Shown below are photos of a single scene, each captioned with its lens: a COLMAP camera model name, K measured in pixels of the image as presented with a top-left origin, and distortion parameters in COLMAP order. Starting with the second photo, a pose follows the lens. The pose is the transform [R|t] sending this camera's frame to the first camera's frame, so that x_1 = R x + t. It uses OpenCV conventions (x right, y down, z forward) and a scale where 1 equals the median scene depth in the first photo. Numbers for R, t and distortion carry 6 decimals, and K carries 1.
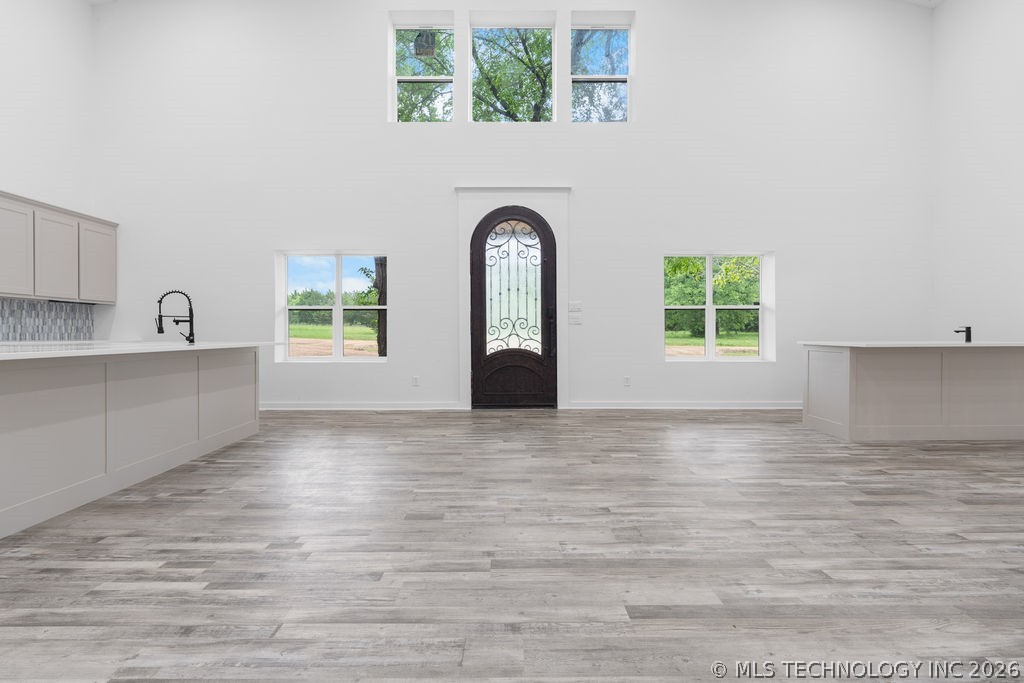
lens RADIAL K [[465.0, 0, 510.8], [0, 465.0, 339.0], [0, 0, 1]] dist [-0.012532, 0.004988]
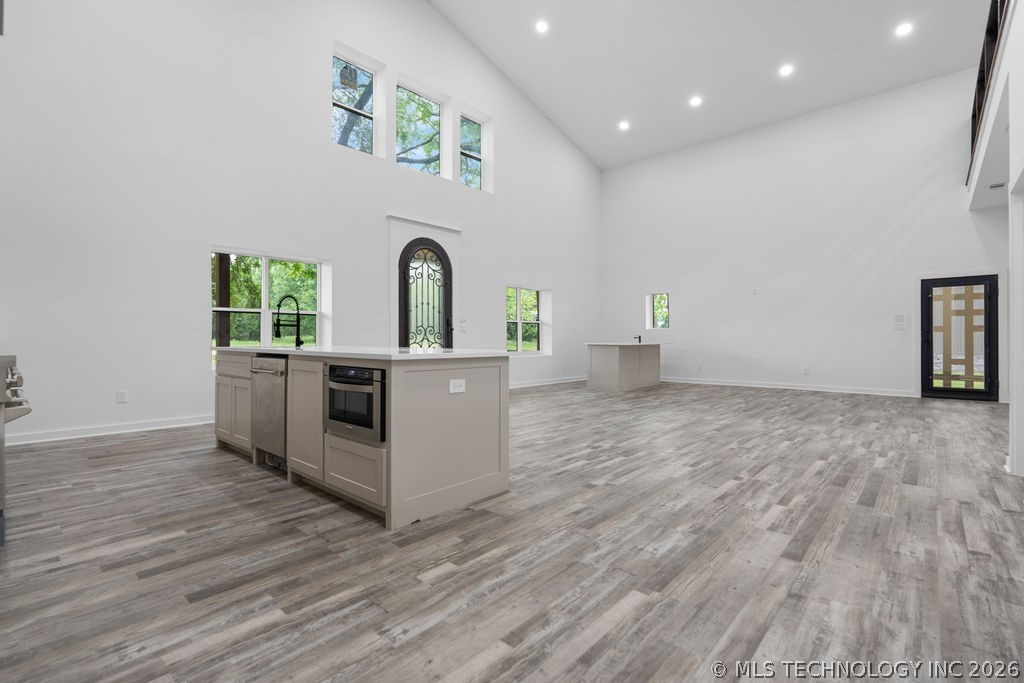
lens RADIAL K [[459.3, 0, 504.3], [0, 459.3, 338.9], [0, 0, 1]] dist [-0.006036, 0.000171]
pose [[0.686106, 0.001091, 0.727501, -0.763578], [0.006932, 0.999944, -0.008037, 0.001285], [-0.727468, 0.010557, 0.686060, -0.014830]]
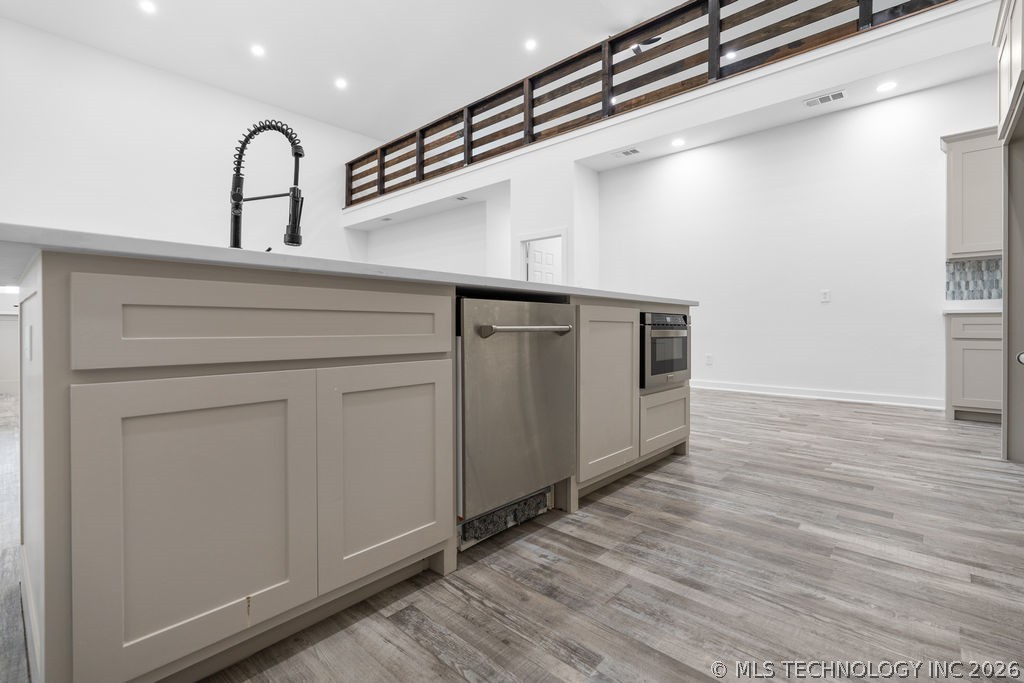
lens RADIAL K [[471.9, 0, 508.8], [0, 471.9, 318.4], [0, 0, 1]] dist [-0.005320, 0.000324]
pose [[-0.723063, 0.011027, 0.690694, -0.740882], [0.005413, 0.999932, -0.010298, 0.030432], [-0.690761, -0.003707, -0.723074, 0.765466]]
